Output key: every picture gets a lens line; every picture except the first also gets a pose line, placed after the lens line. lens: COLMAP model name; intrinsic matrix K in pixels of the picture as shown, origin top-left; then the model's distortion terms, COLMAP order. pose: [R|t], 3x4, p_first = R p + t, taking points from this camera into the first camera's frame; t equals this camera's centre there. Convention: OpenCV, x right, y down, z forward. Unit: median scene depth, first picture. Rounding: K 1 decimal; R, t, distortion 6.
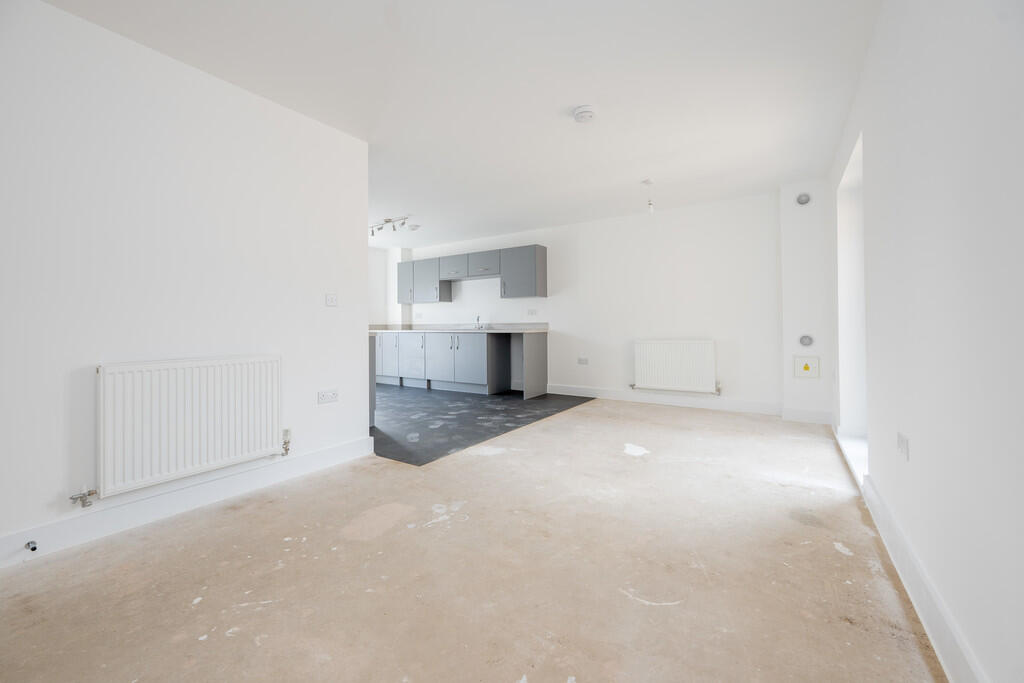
lens RADIAL K [[409.6, 0, 509.4], [0, 409.6, 329.3], [0, 0, 1]] dist [-0.004531, 0.000125]
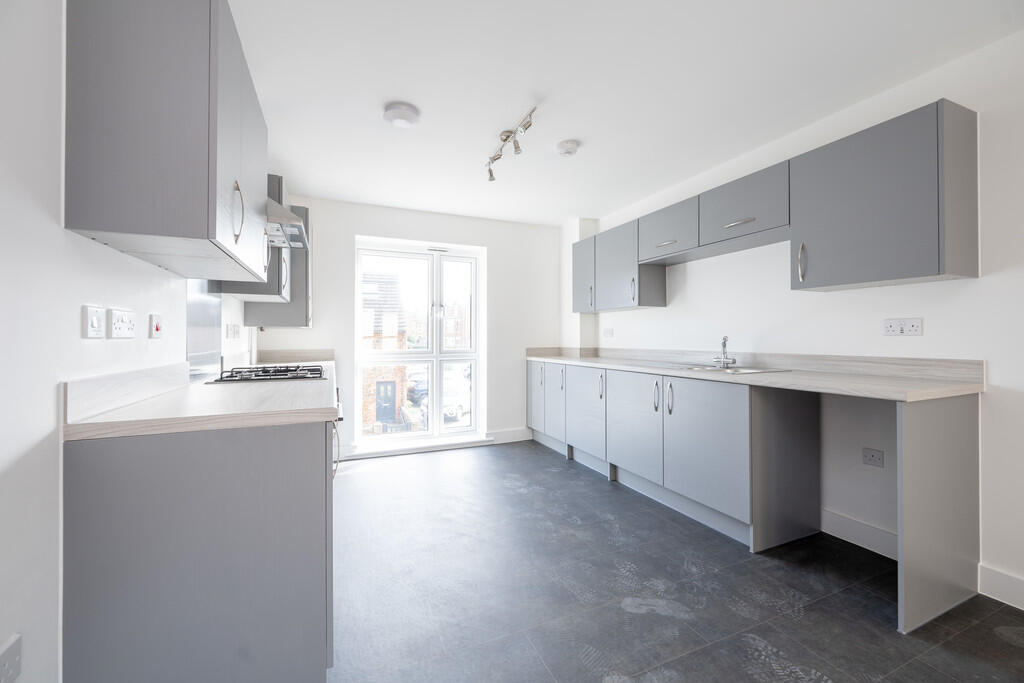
lens RADIAL K [[409.6, 0, 512.3], [0, 409.6, 336.9], [0, 0, 1]] dist [-0.004531, 0.000125]
pose [[0.842400, 0.004614, -0.538834, -0.032958], [-0.008727, 0.999949, -0.005082, -0.027363], [0.538783, 0.008983, 0.842397, 0.517141]]
